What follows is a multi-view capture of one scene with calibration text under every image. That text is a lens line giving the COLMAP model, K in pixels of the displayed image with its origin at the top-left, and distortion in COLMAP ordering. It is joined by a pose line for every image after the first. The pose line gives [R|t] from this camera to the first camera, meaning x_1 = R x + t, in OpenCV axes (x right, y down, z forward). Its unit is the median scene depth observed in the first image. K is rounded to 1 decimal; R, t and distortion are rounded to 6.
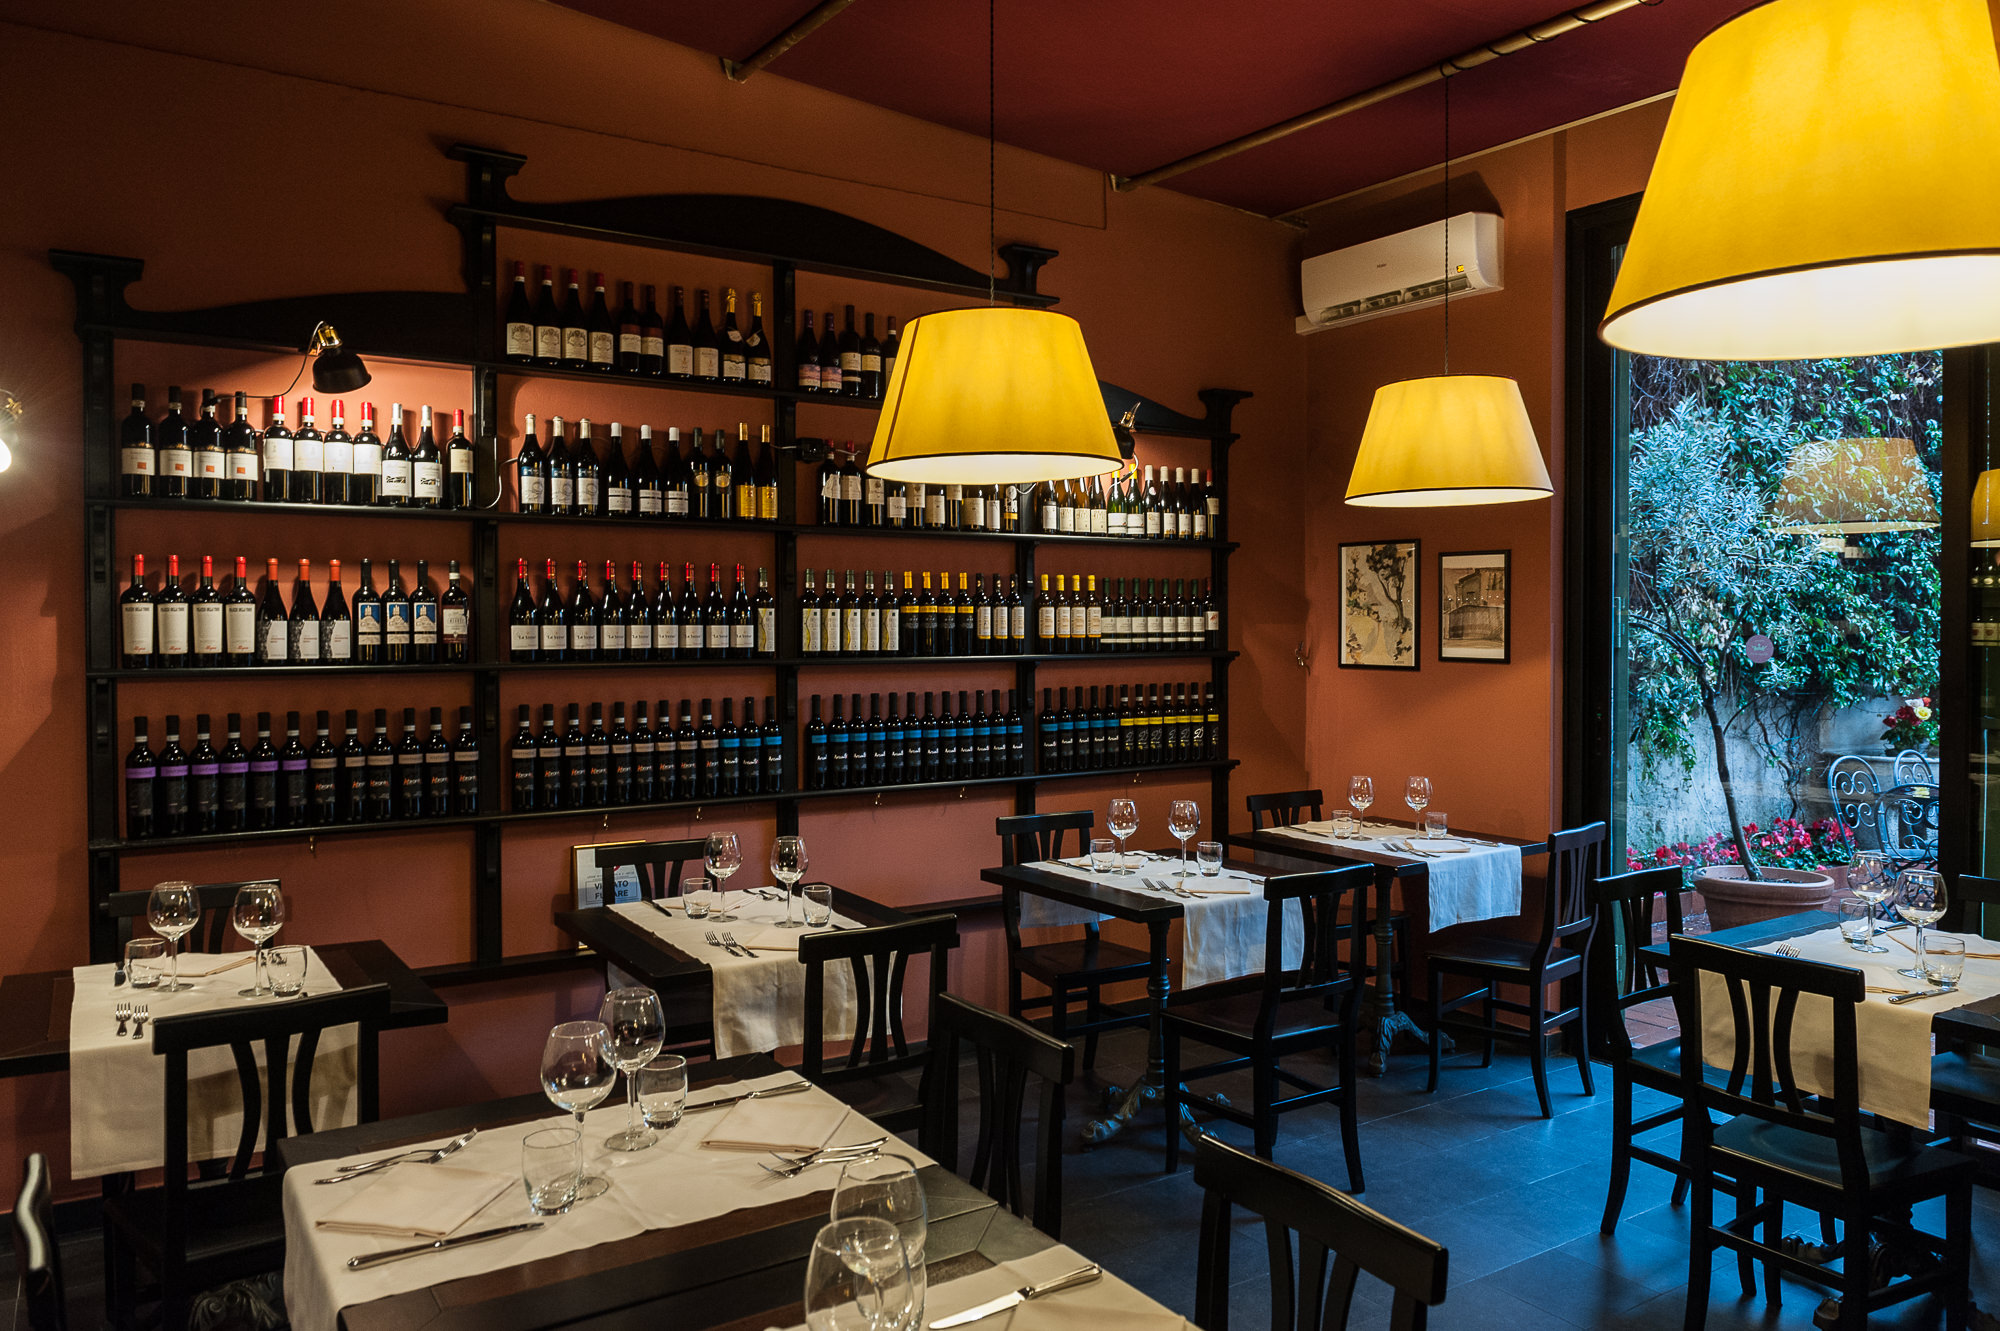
lens RADIAL K [[1441.1, 0, 1002.5], [0, 1441.1, 630.6], [0, 0, 1]] dist [-0.002108, -0.002335]
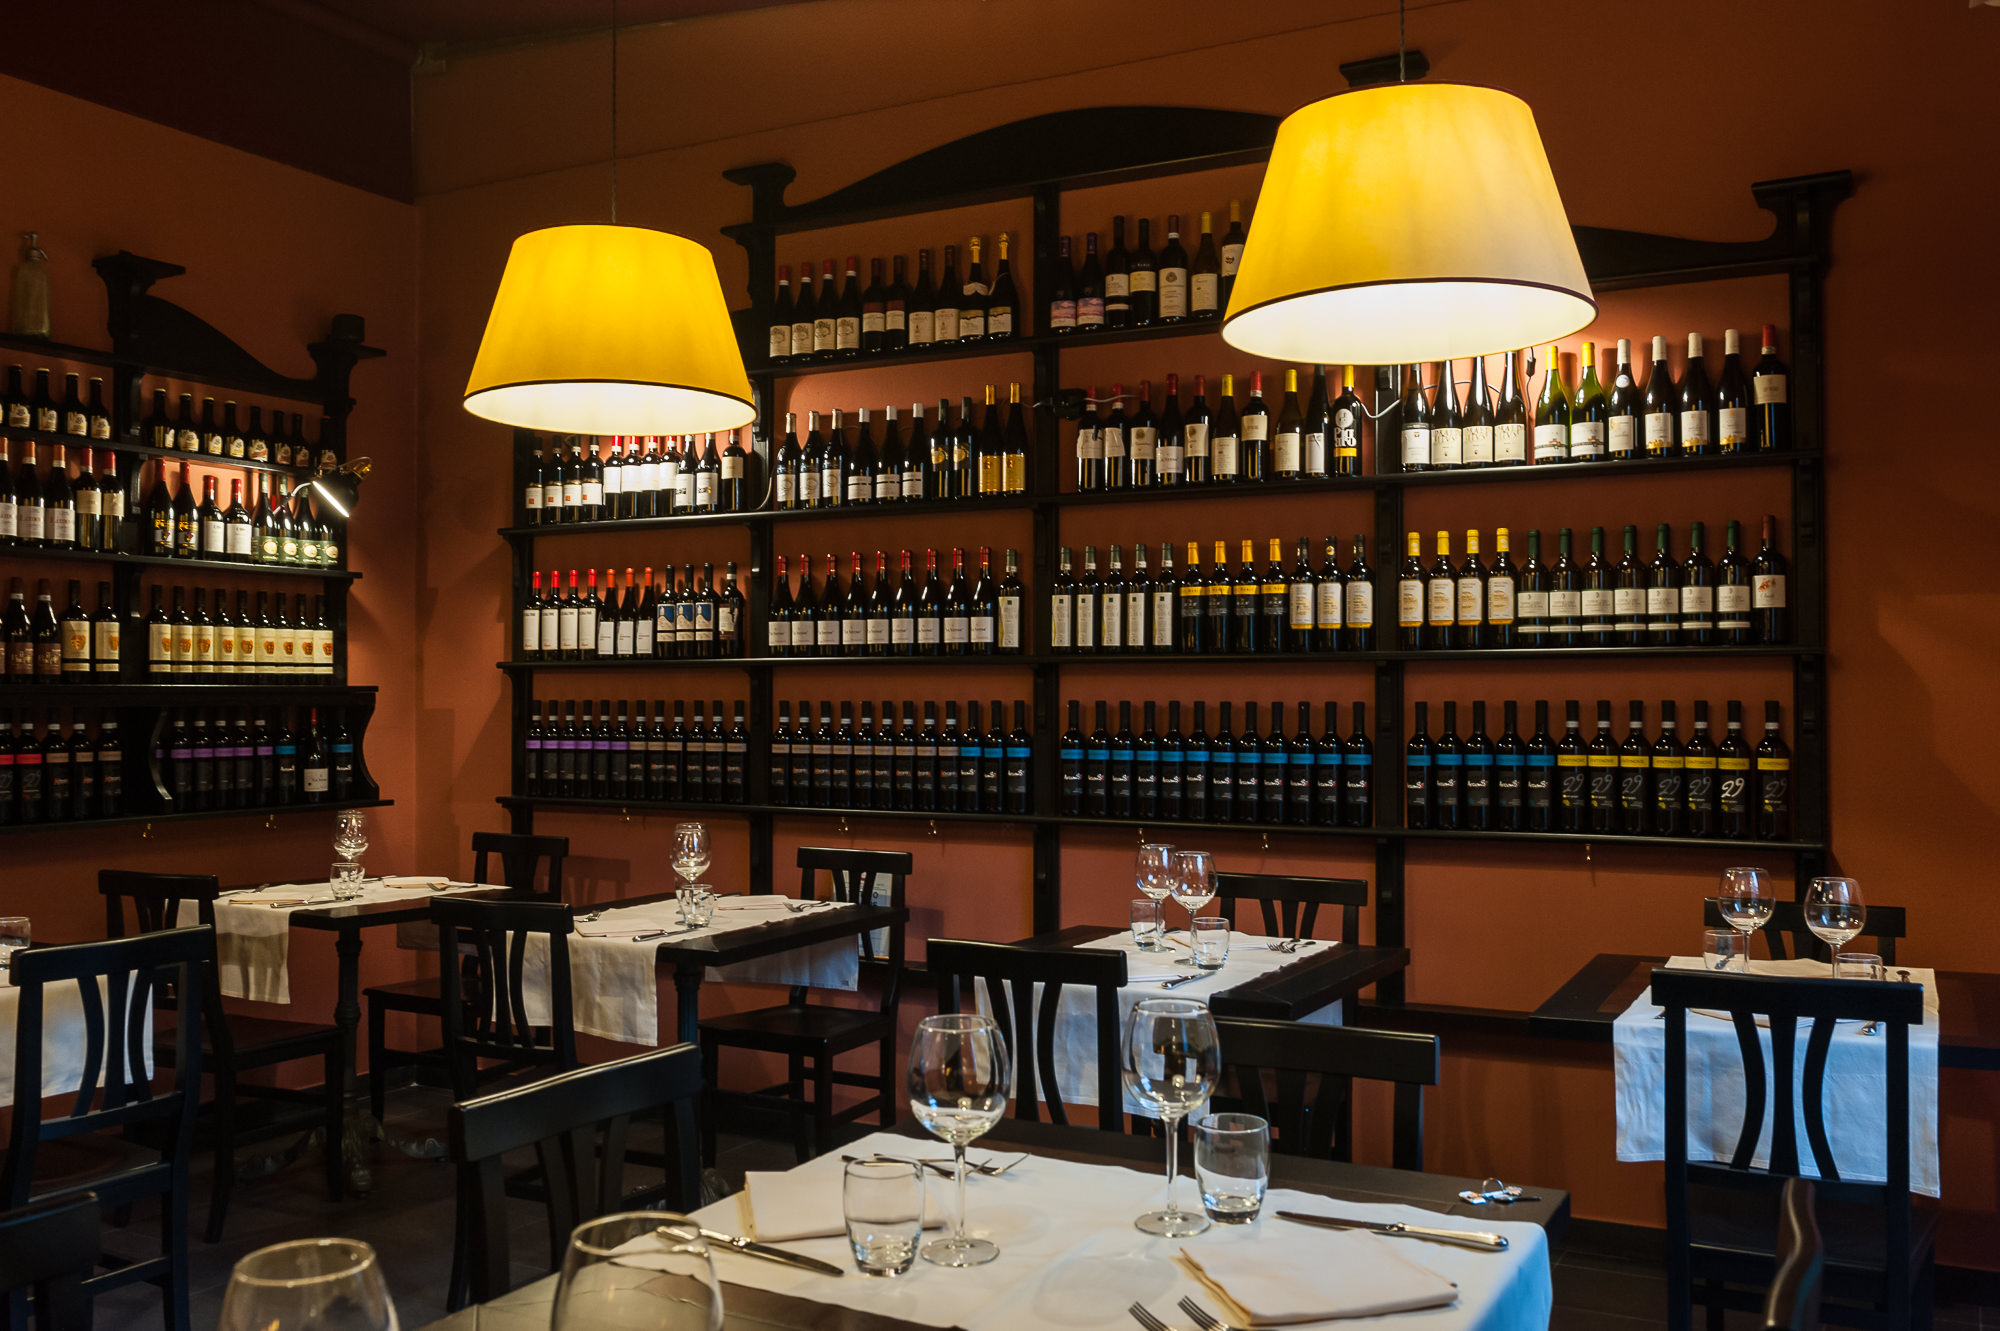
lens RADIAL K [[1723.3, 0, 1000.0], [0, 1723.3, 665.5], [0, 0, 1]] dist [-0.019008, -0.010900]
pose [[0.471218, -0.016619, -0.881860, 0.733193], [-0.006677, 0.999727, -0.022408, 0.048183], [0.881992, 0.016447, 0.470978, 0.514784]]
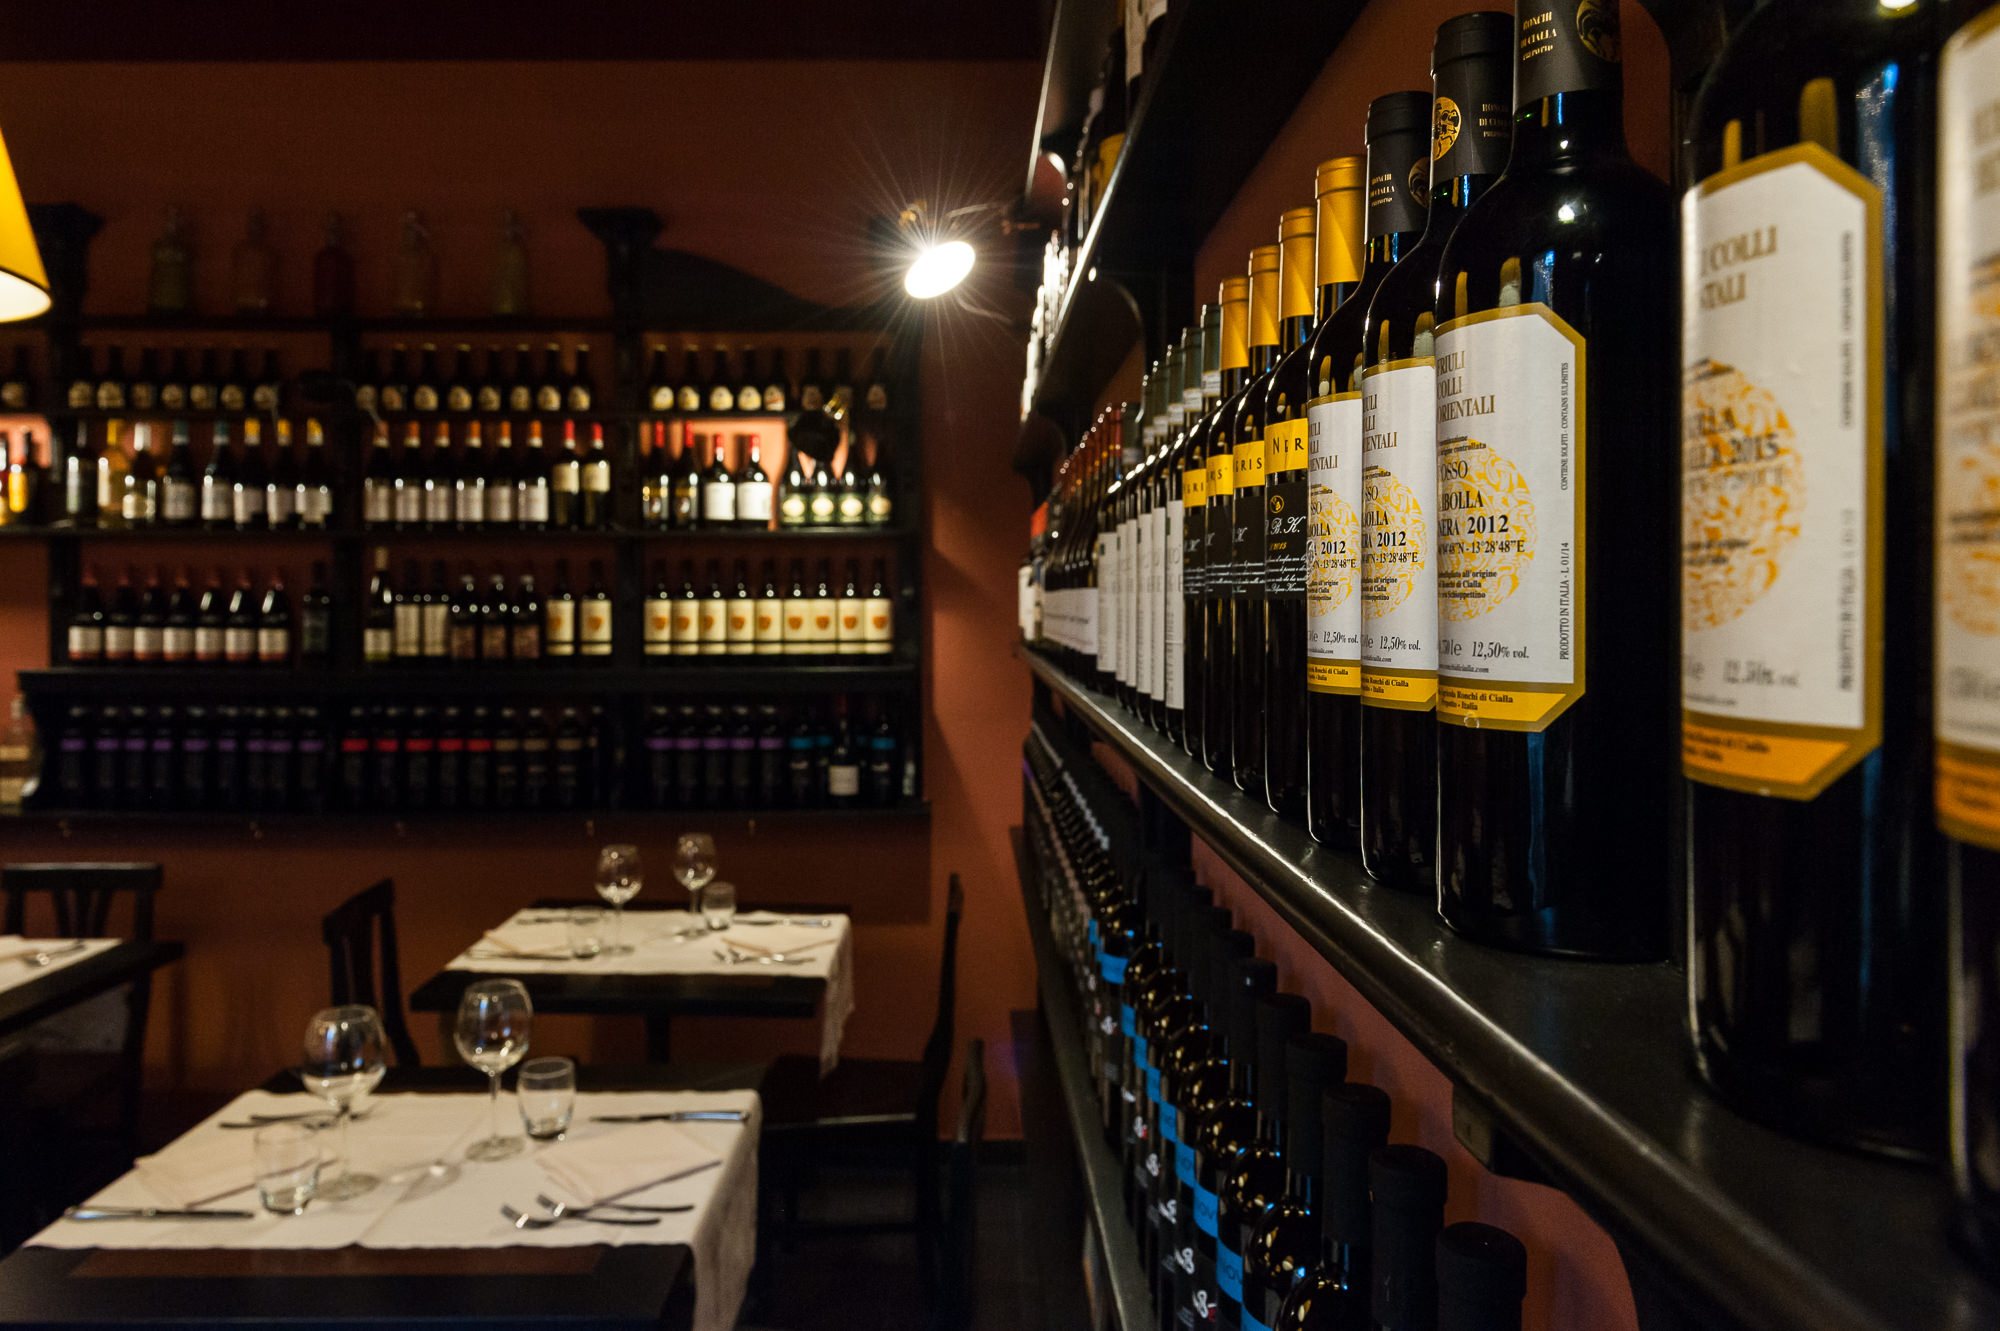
lens RADIAL K [[1348.9, 0, 1000.8], [0, 1348.9, 584.7], [0, 0, 1]] dist [-0.000536, -0.000923]
pose [[-0.551262, 0.007433, -0.834299, 0.087305], [-0.007599, 0.999874, 0.013929, -0.019511], [0.834298, 0.014018, -0.551136, 1.147305]]
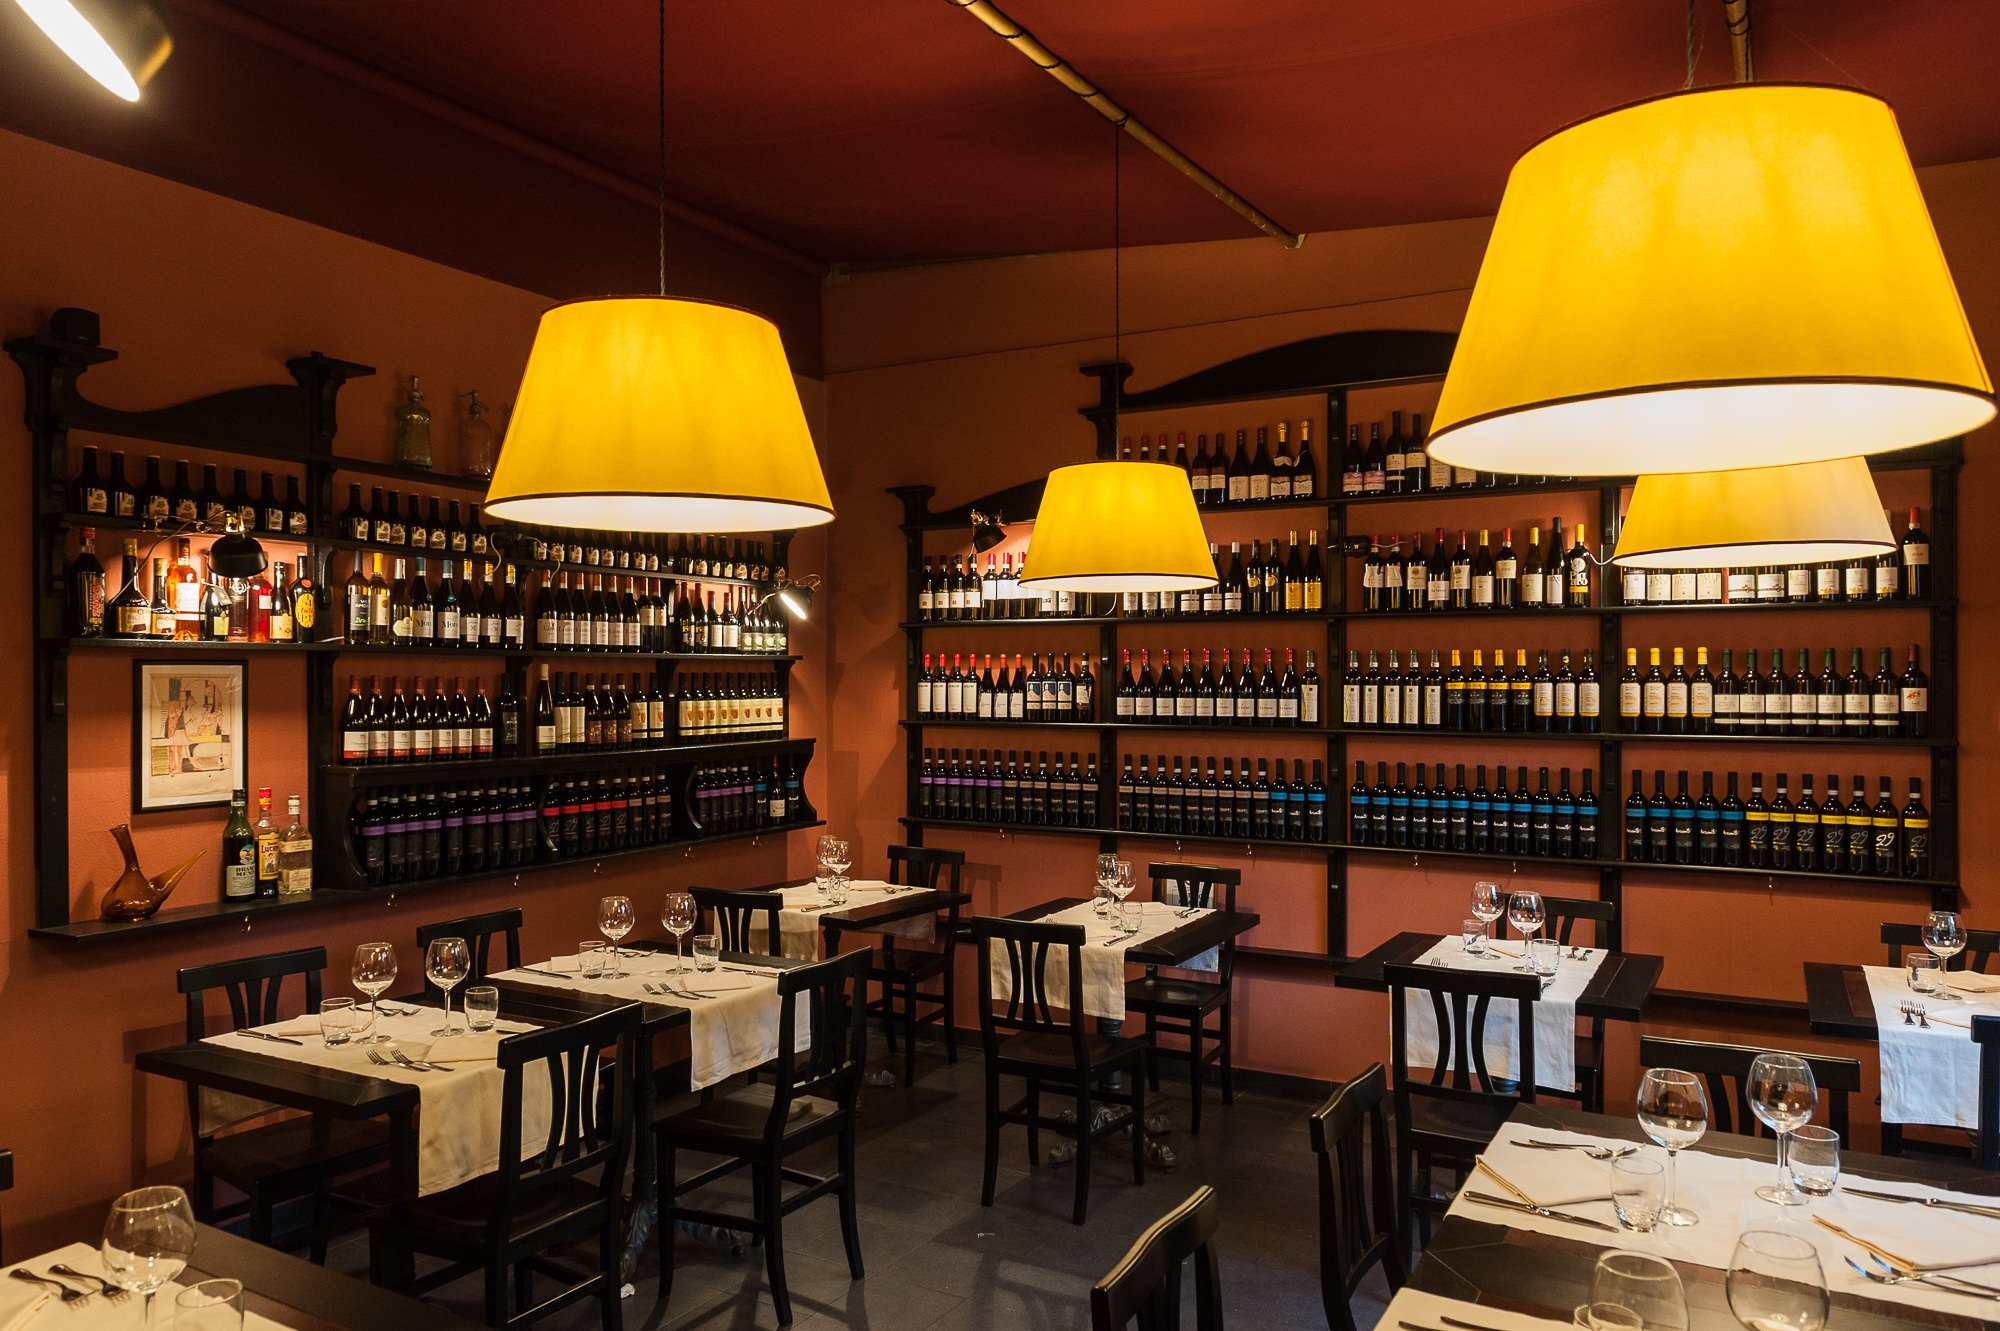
lens RADIAL K [[1362.7, 0, 1002.3], [0, 1362.7, 673.6], [0, 0, 1]] dist [0.004469, -0.000380]
pose [[0.451706, -0.002892, -0.892162, 0.721248], [-0.007370, 0.999949, -0.006972, -0.015145], [0.892137, 0.009725, 0.451661, 0.268352]]
